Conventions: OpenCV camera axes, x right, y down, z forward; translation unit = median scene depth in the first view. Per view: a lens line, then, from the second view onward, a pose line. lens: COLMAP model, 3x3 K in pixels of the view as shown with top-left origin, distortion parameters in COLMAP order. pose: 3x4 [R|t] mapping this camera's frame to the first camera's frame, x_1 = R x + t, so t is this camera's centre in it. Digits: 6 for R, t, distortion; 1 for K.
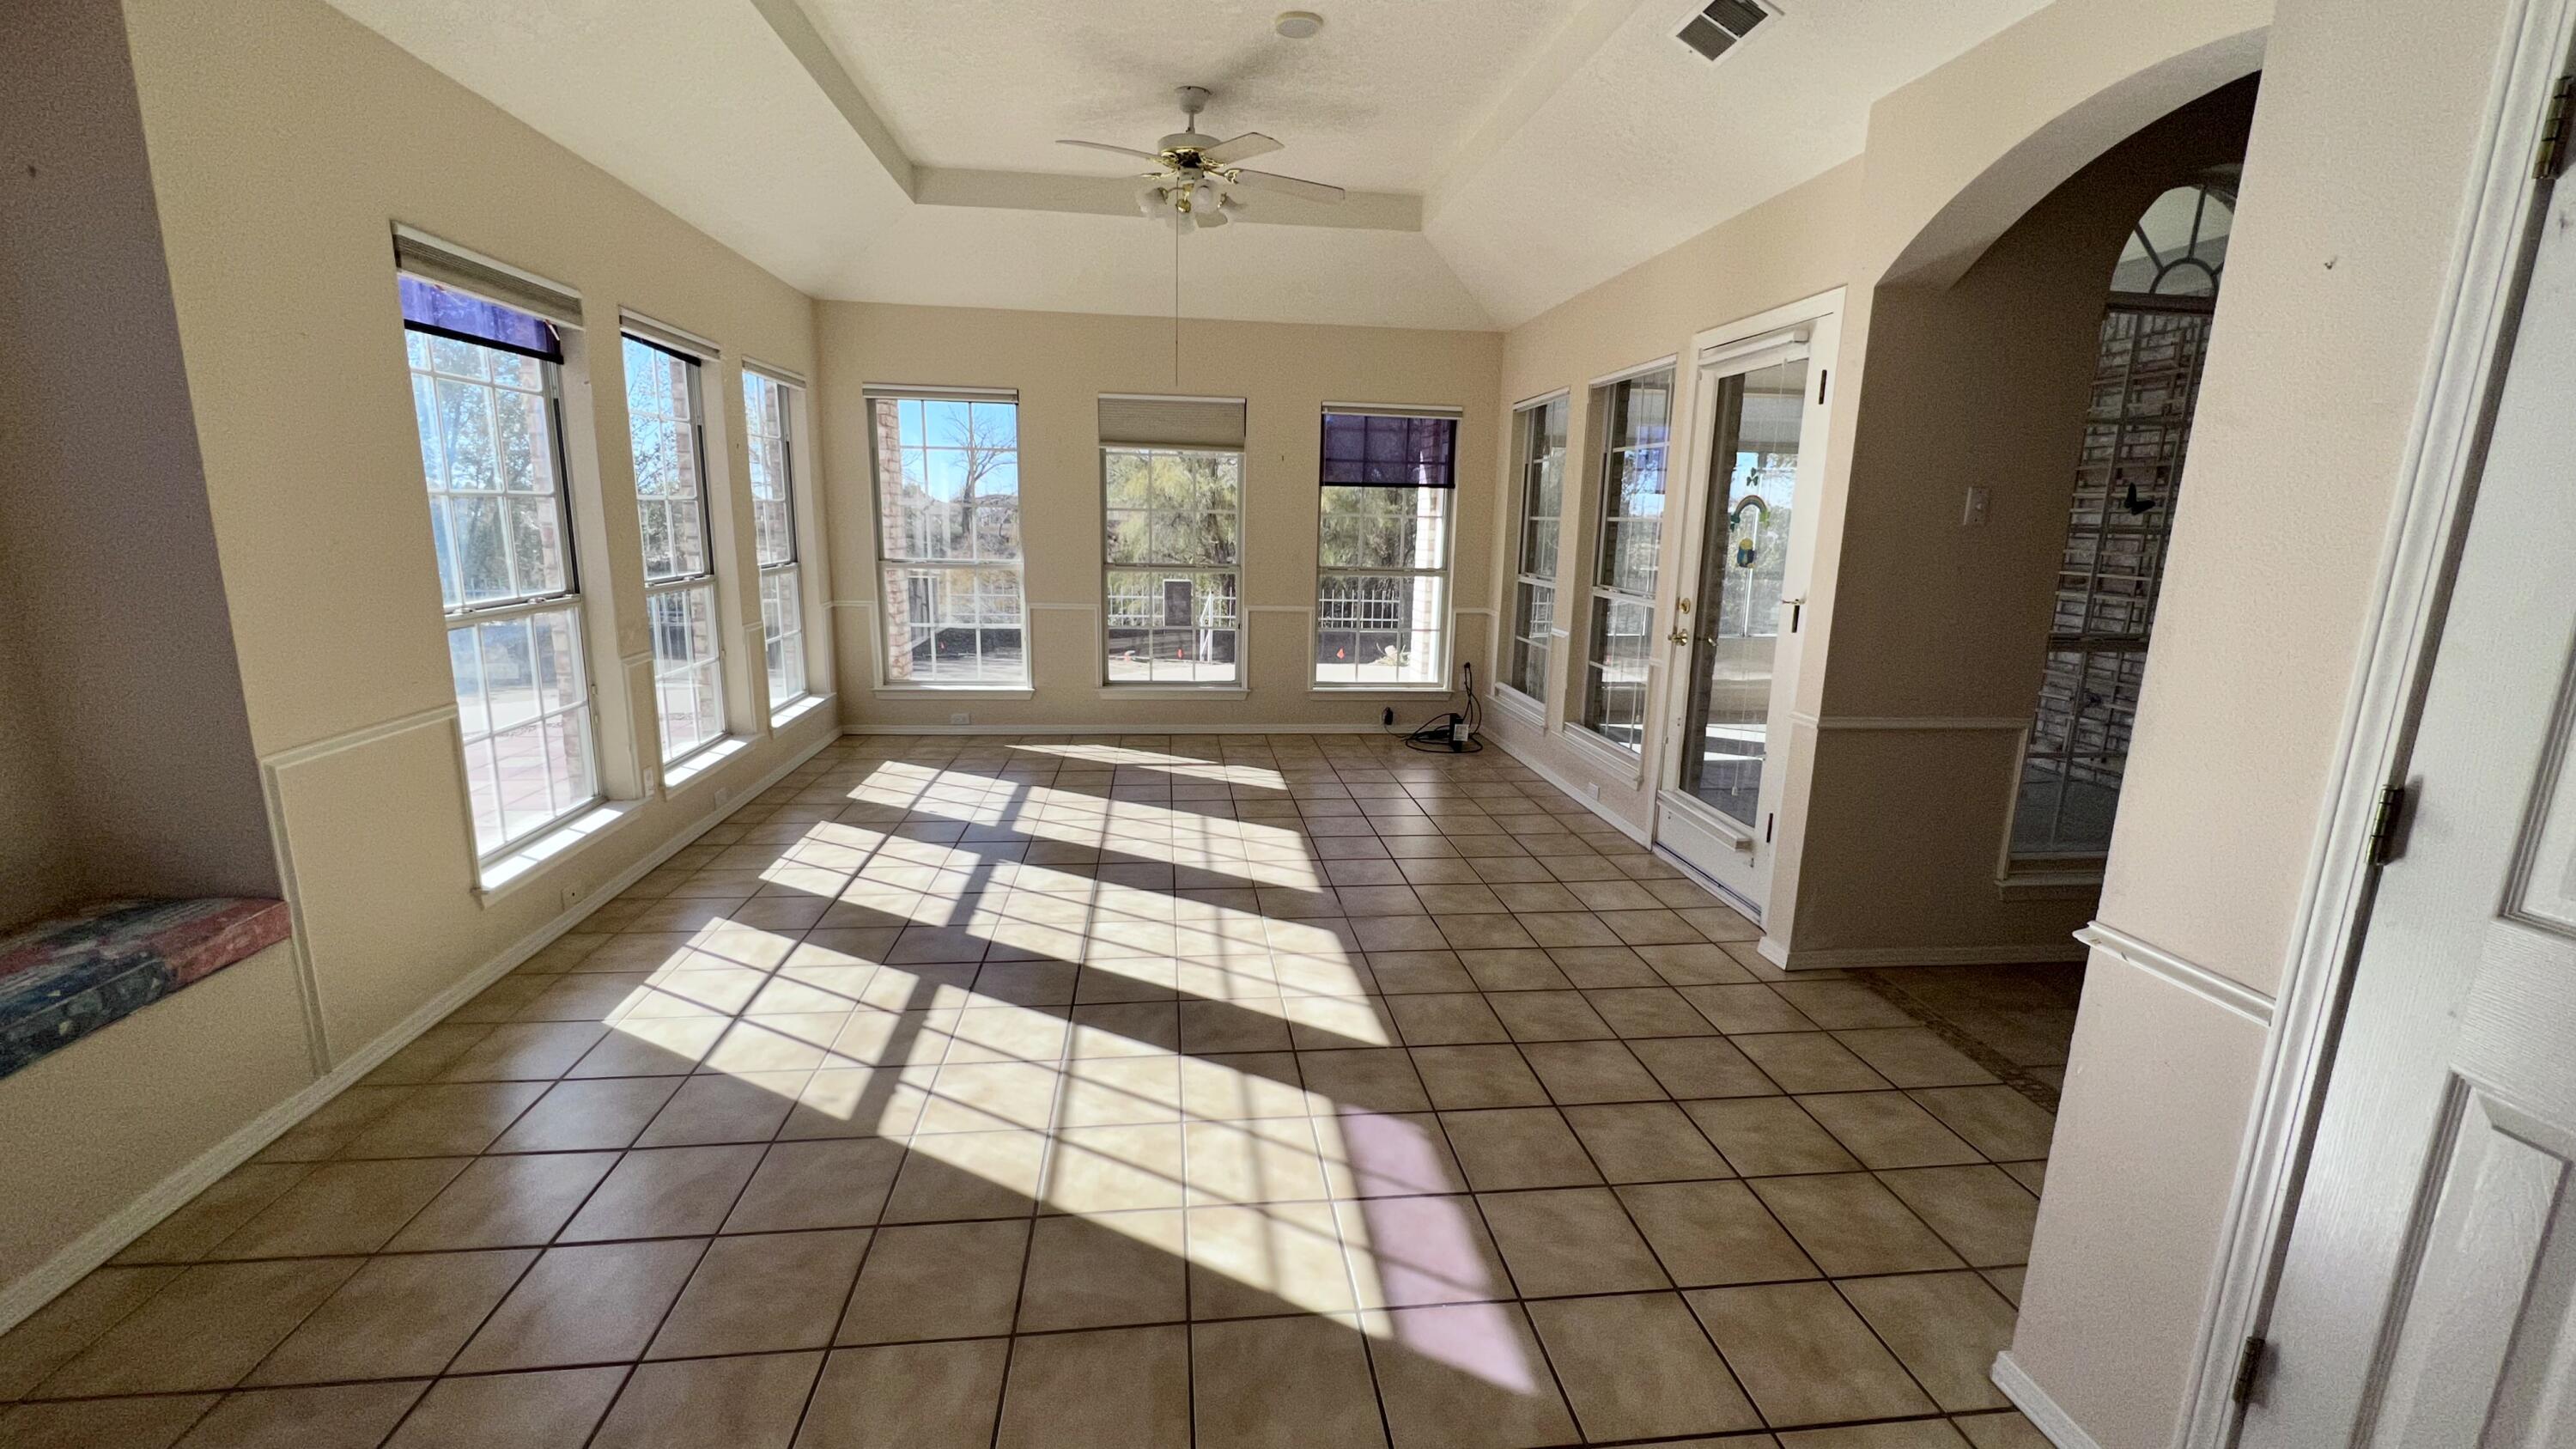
lens RADIAL K [[1030.9, 0, 1298.0], [0, 1030.9, 723.4], [0, 0, 1]] dist [0.000809, -0.000481]
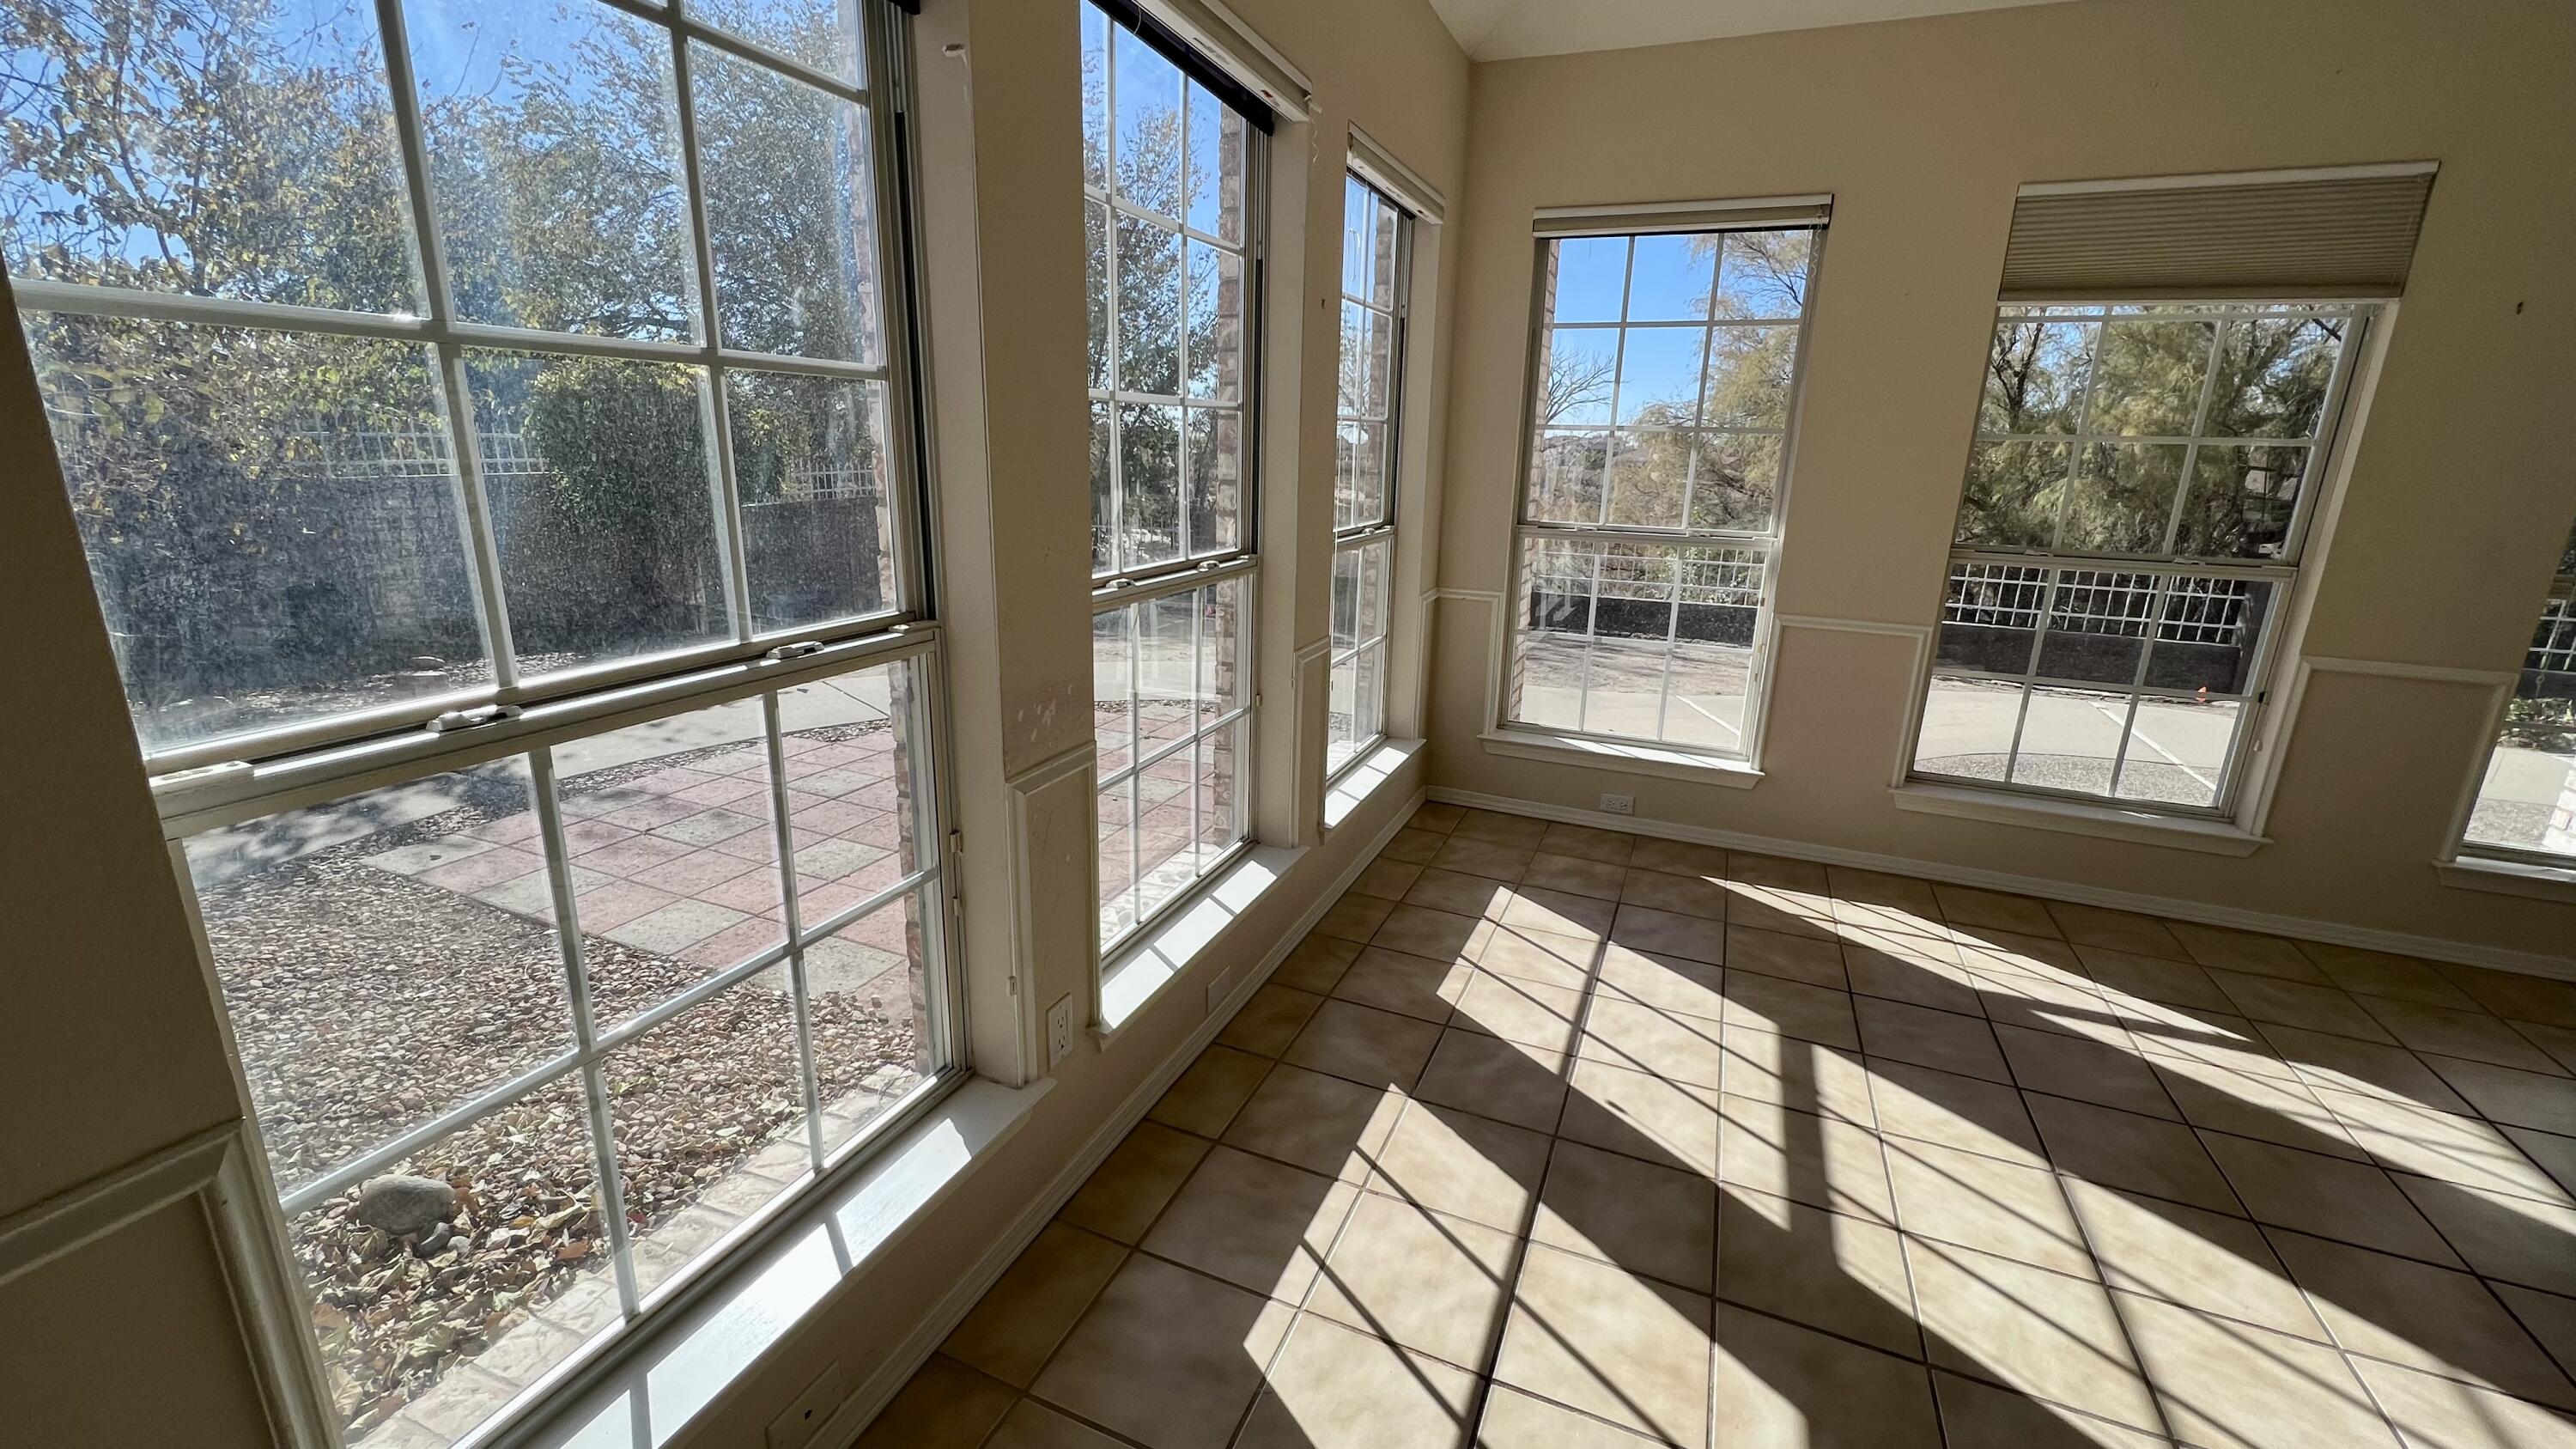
lens RADIAL K [[1030.9, 0, 1289.6], [0, 1030.9, 722.1], [0, 0, 1]] dist [0.000809, -0.000481]
pose [[0.864136, 0.130086, -0.486155, -0.270425], [-0.105200, 0.991365, 0.078280, -0.097281], [0.492141, -0.016501, 0.870359, 0.521100]]
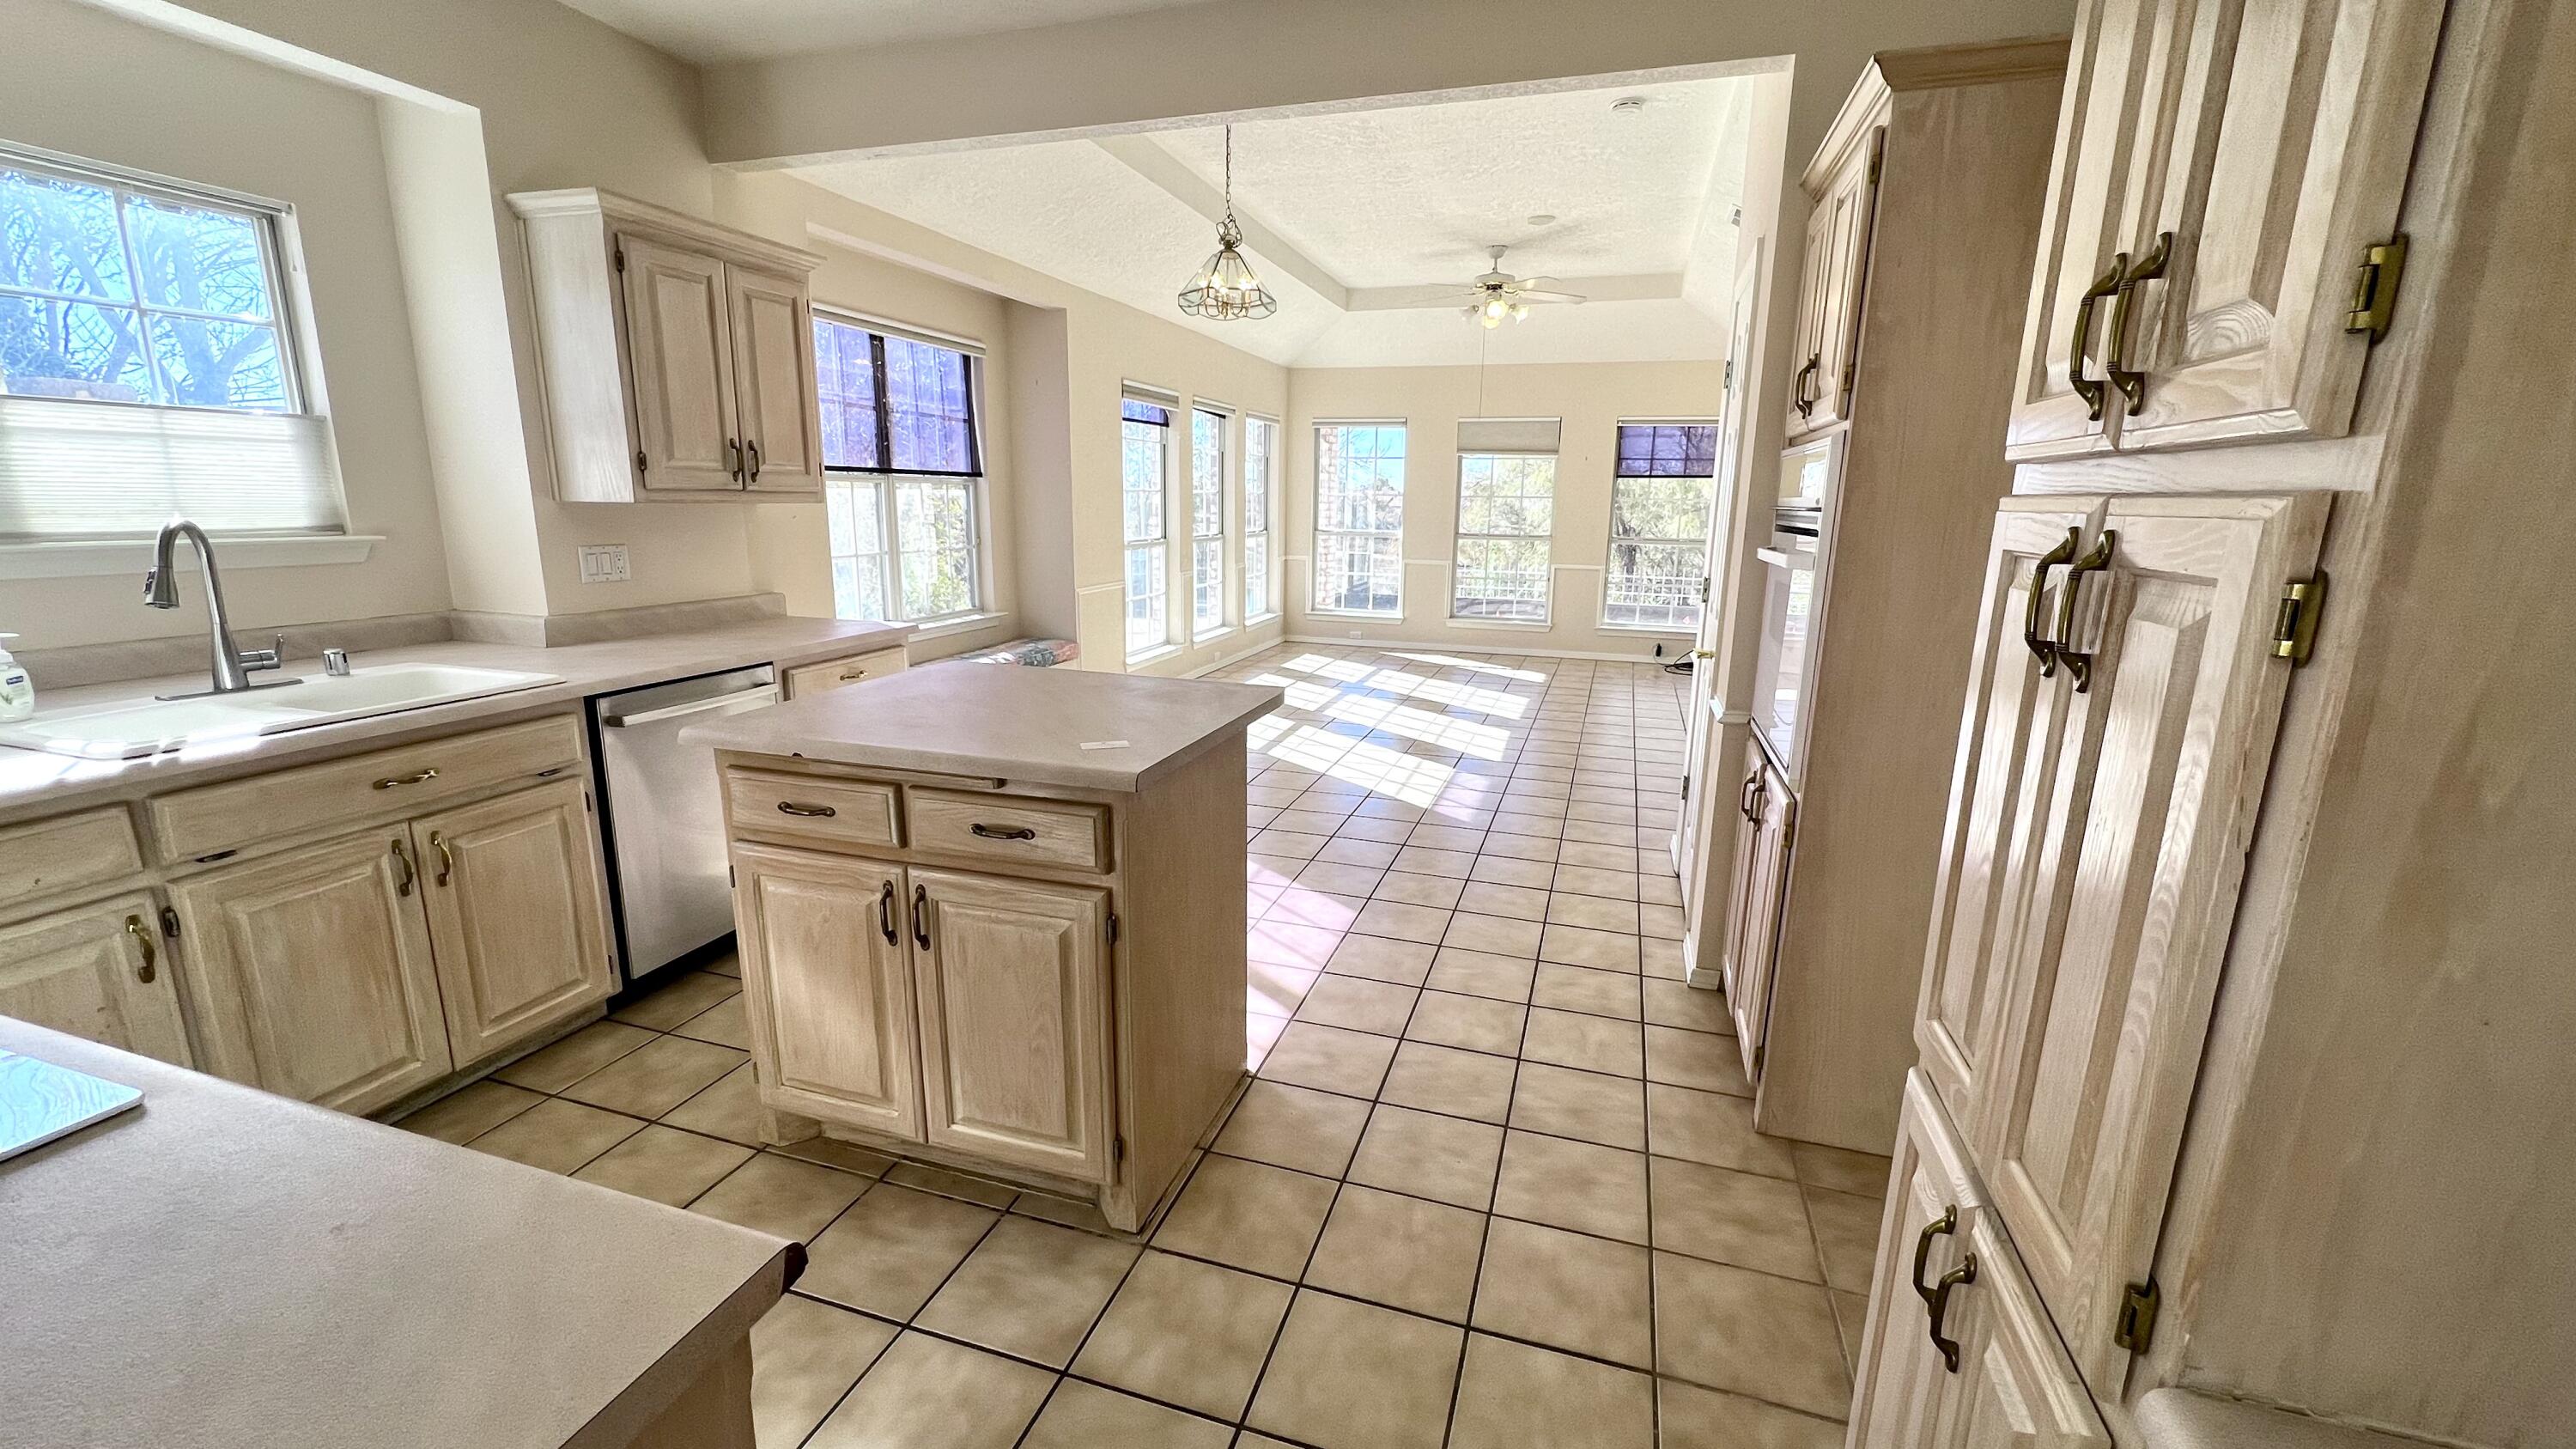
lens RADIAL K [[1030.9, 0, 1288.4], [0, 1030.9, 716.4], [0, 0, 1]] dist [0.000809, -0.000481]
pose [[0.903814, 0.083945, -0.419610, 0.298351], [-0.081098, 0.996401, 0.024655, 0.112090], [0.420170, 0.011746, 0.907370, -0.544749]]
